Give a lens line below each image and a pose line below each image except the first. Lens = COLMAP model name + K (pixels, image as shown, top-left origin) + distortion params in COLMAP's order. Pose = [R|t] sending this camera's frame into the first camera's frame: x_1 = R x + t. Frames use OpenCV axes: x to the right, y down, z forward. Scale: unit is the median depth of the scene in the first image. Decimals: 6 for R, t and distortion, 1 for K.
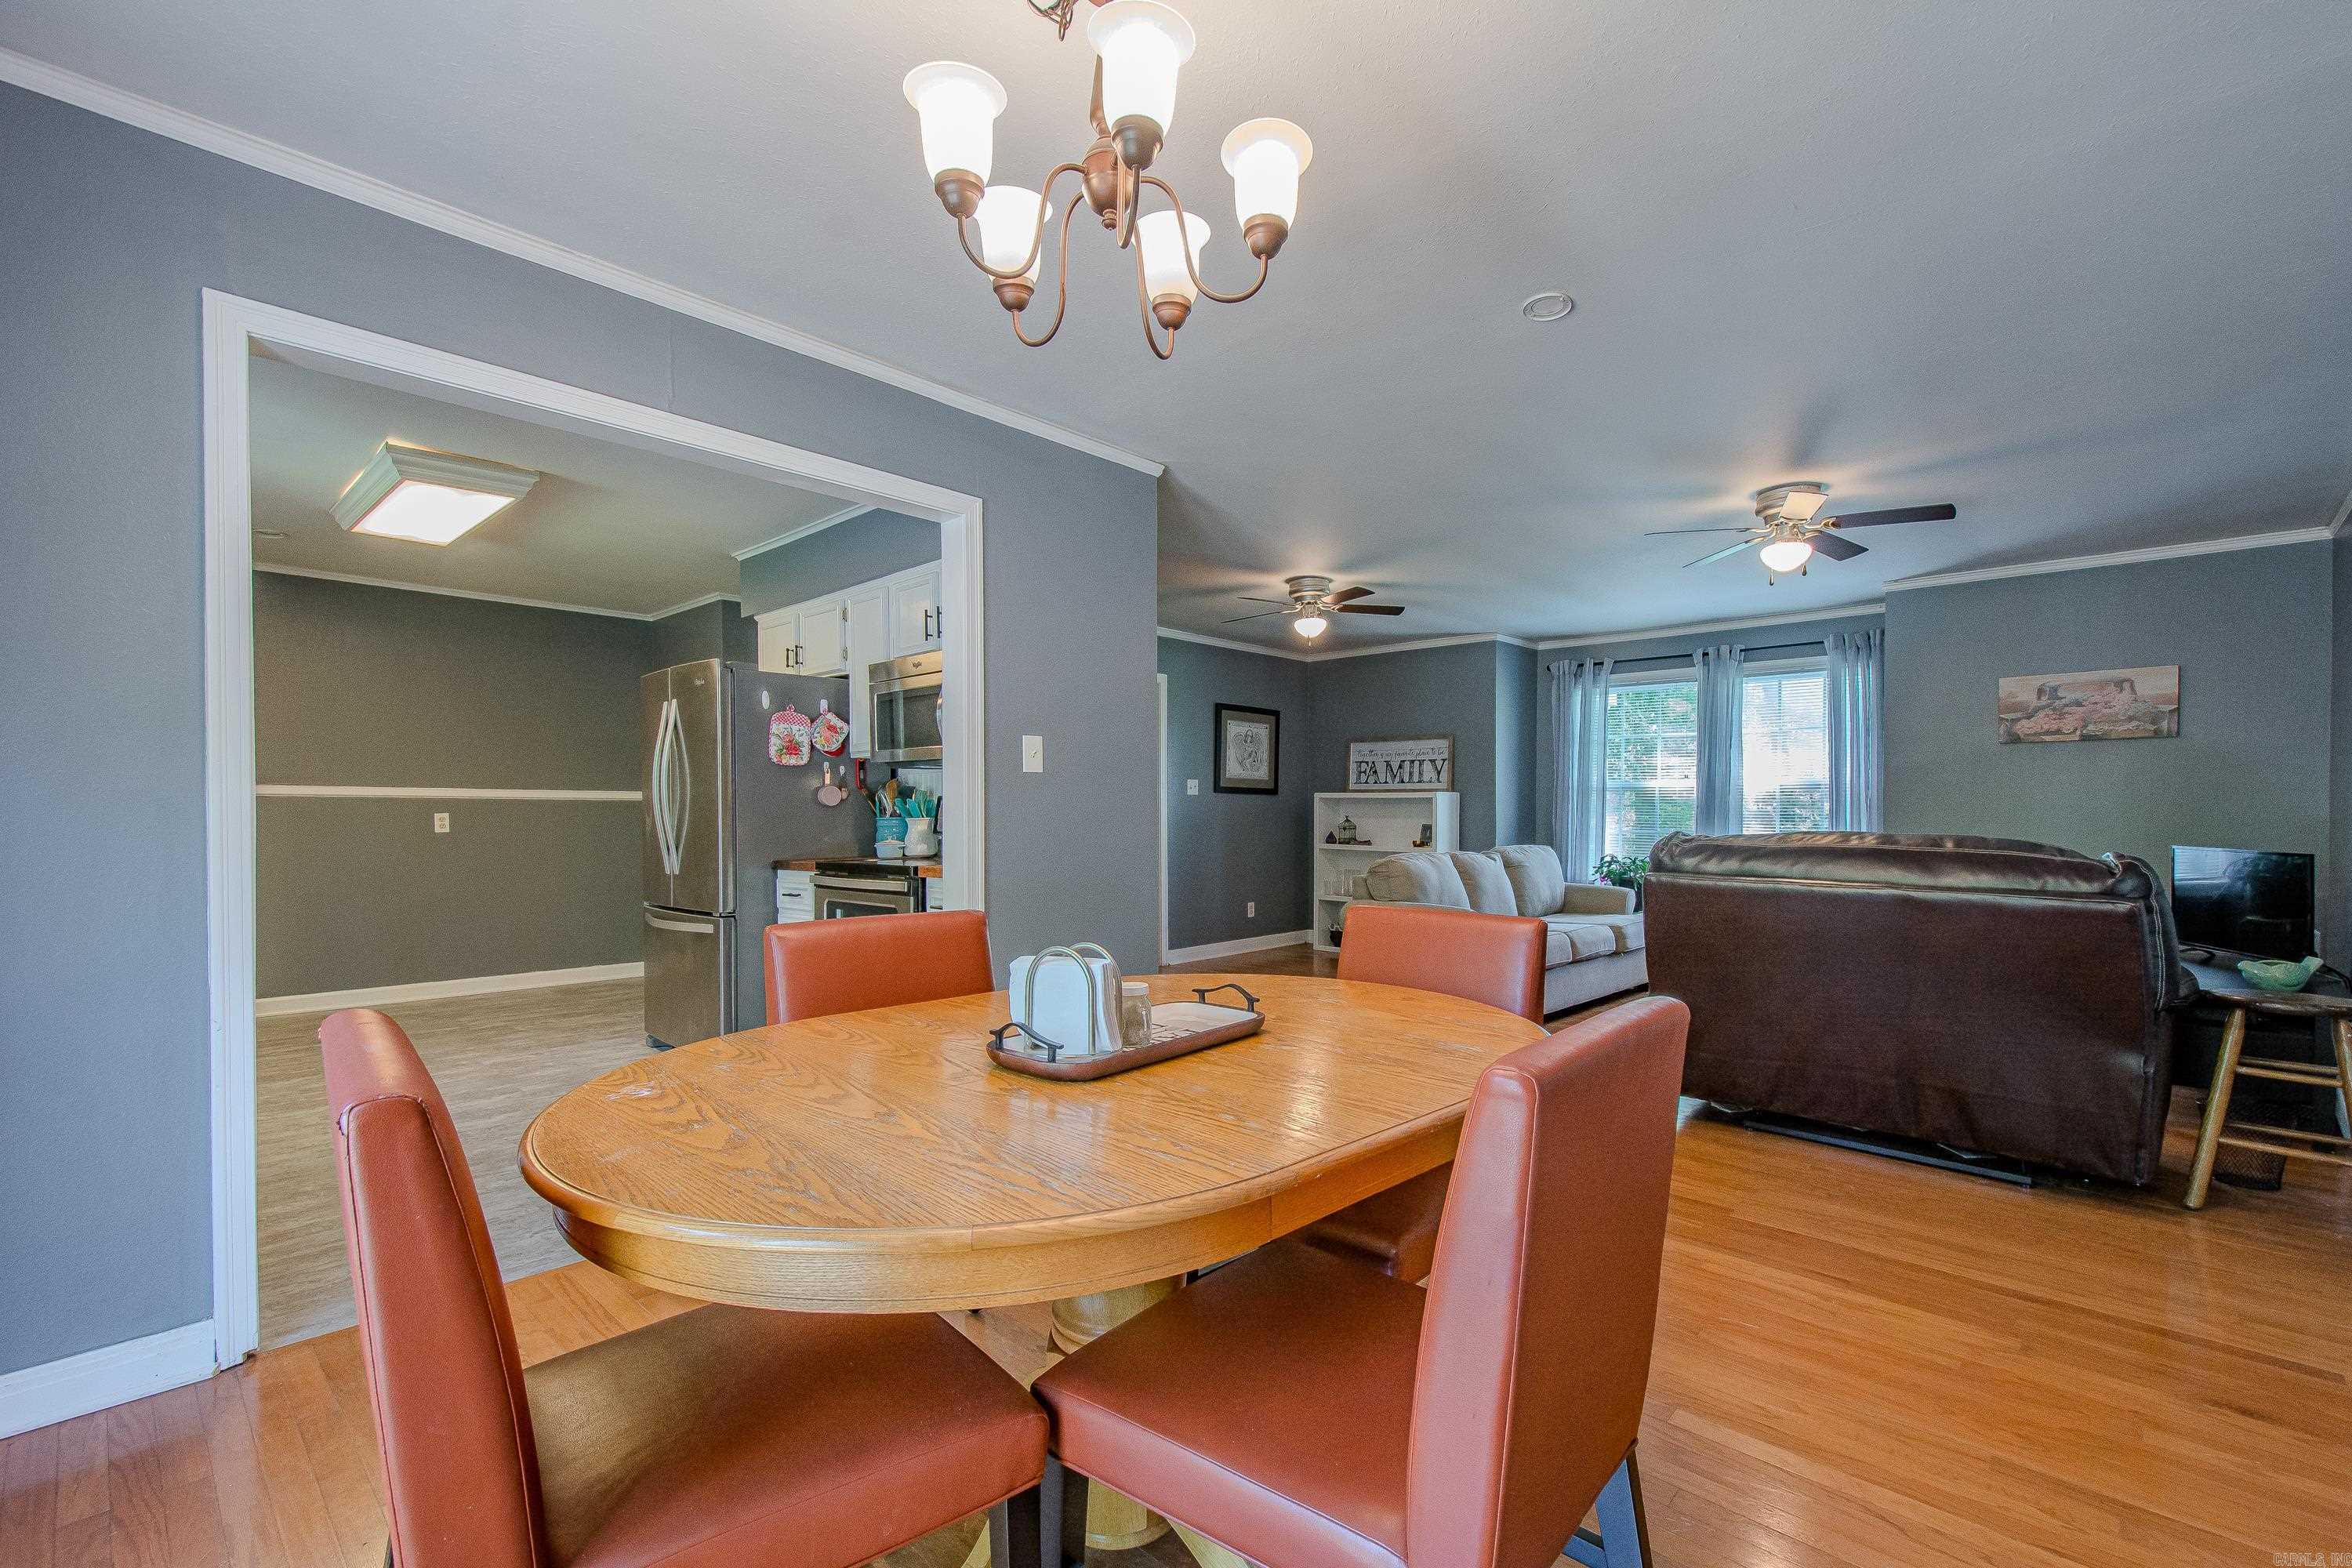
lens RADIAL K [[1033.3, 0, 1194.1], [0, 1033.3, 824.9], [0, 0, 1]] dist [0.028131, -0.000152]
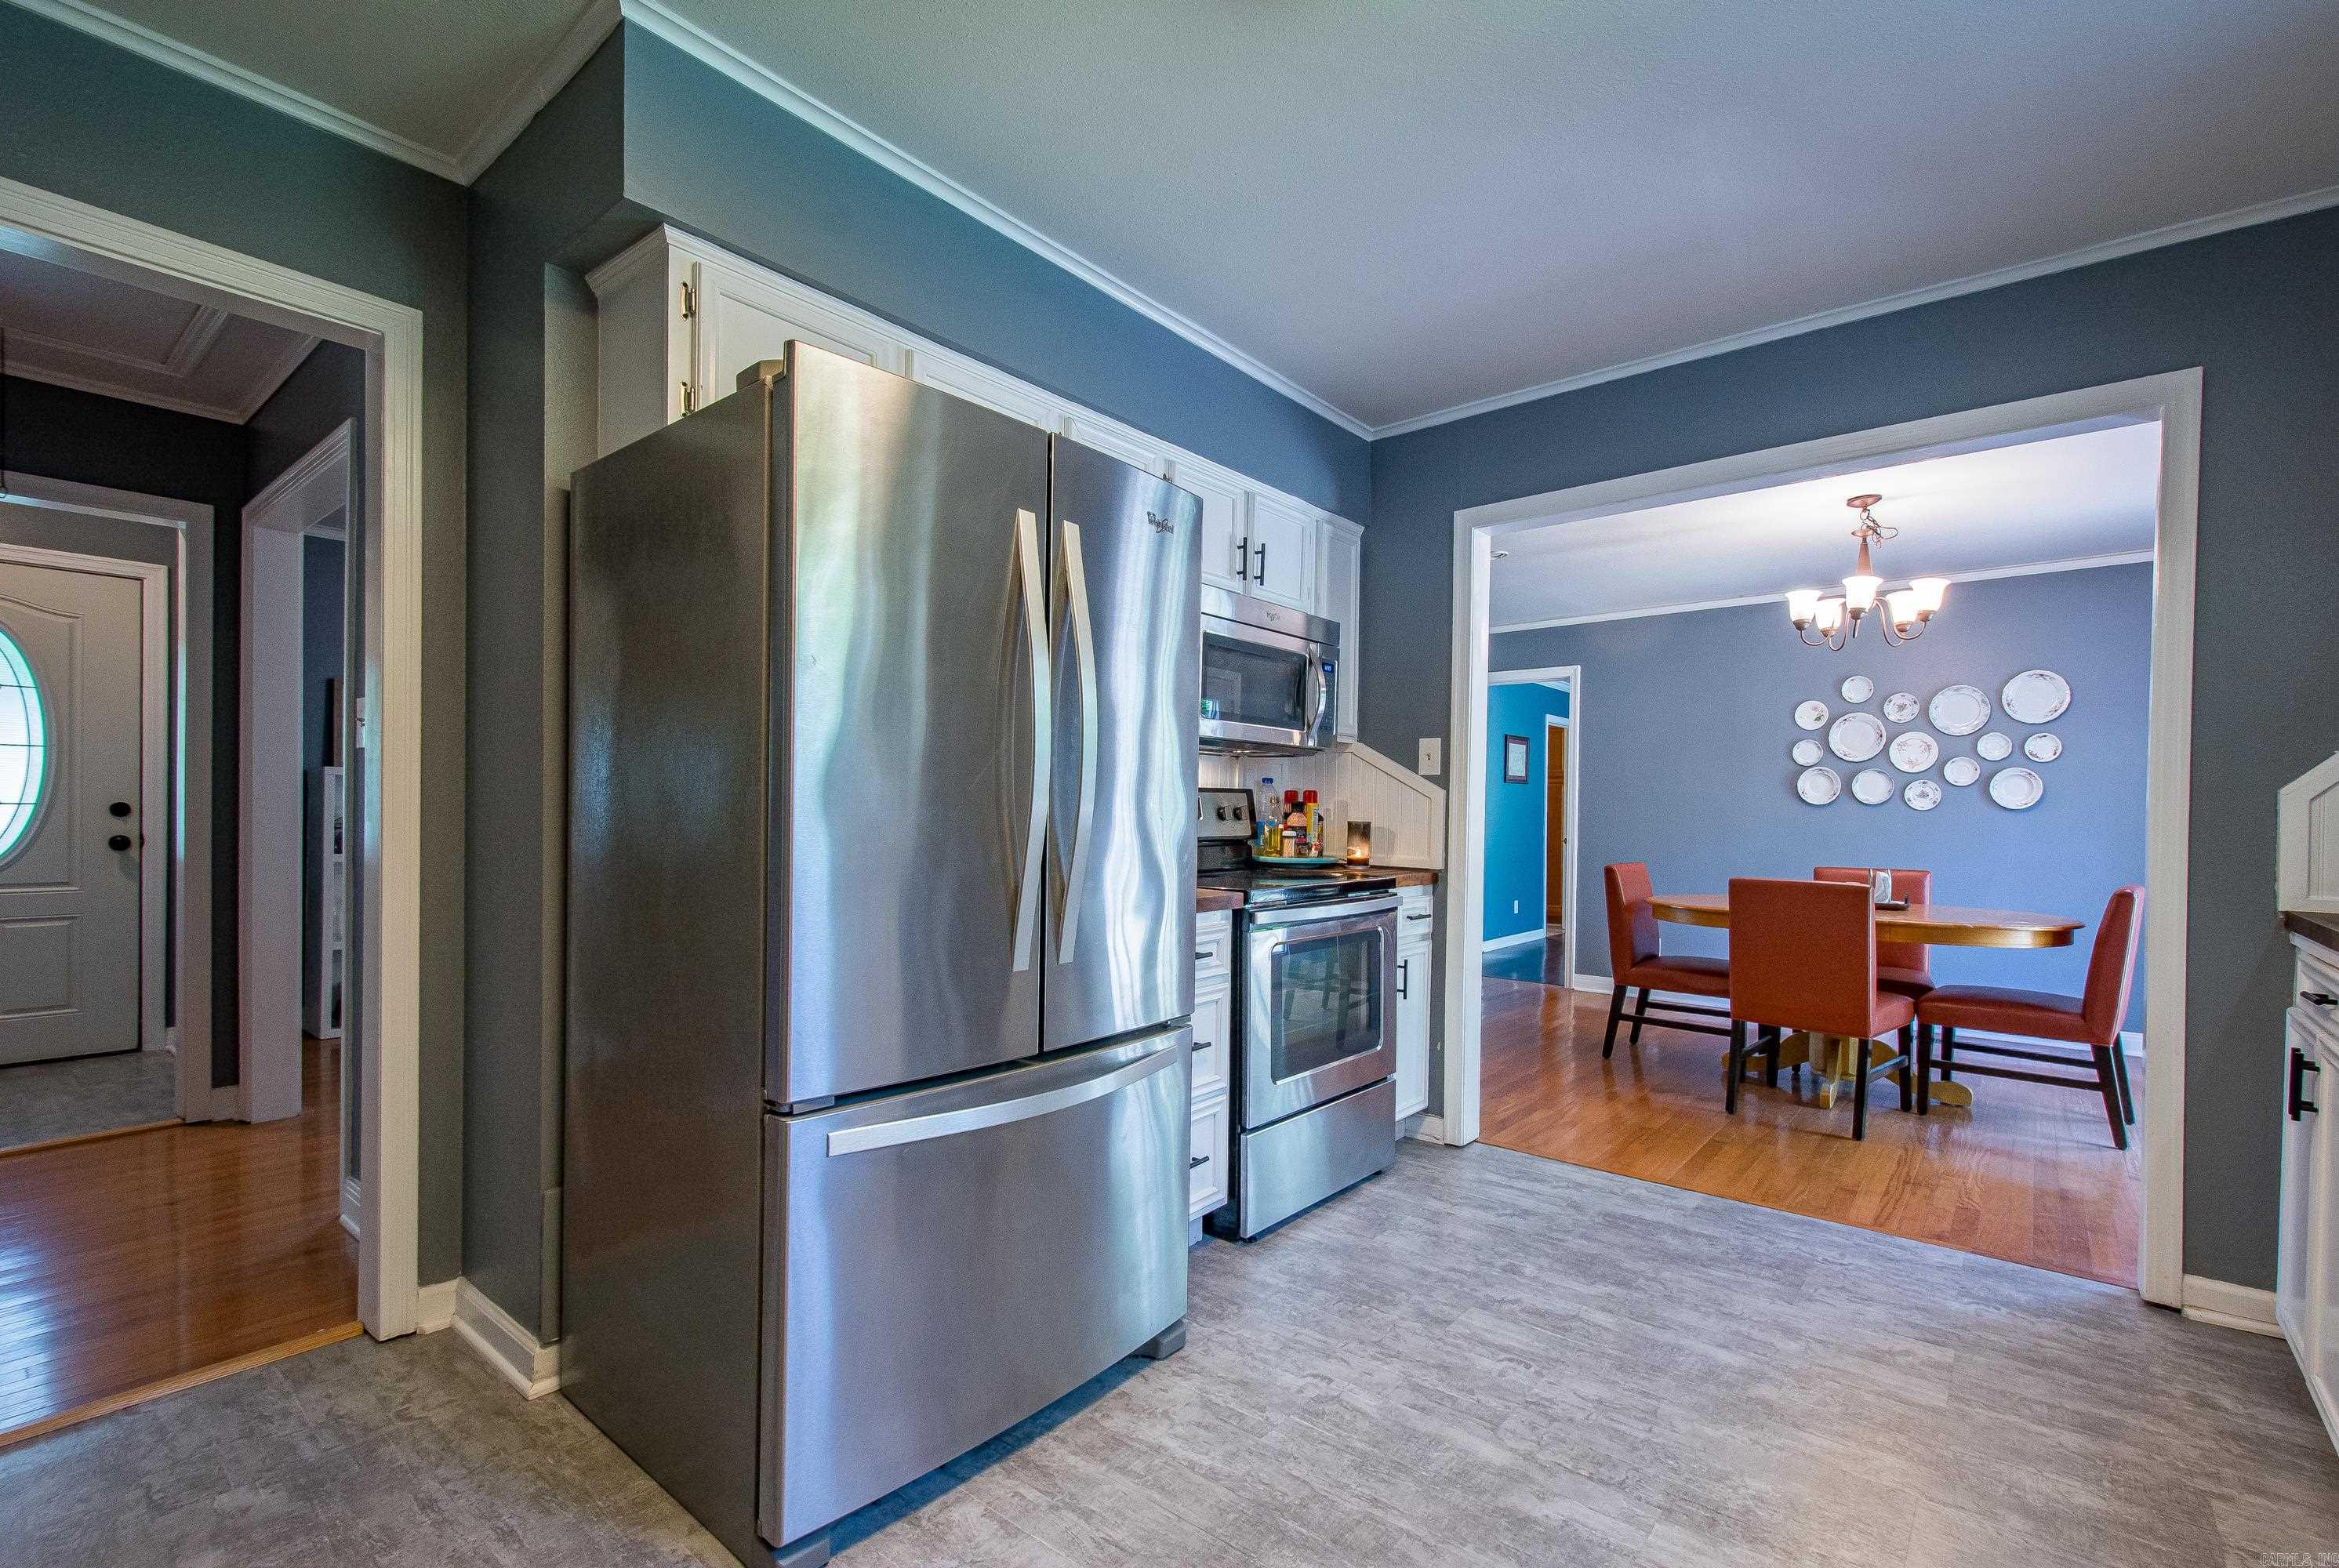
lens RADIAL K [[1030.1, 0, 1220.6], [0, 1030.1, 821.4], [0, 0, 1]] dist [0.023650, -0.008010]
pose [[-0.093945, -0.009534, 0.995532, -0.788736], [-0.000729, 0.999955, 0.009507, -0.010031], [-0.995577, 0.000167, -0.093948, 0.864327]]
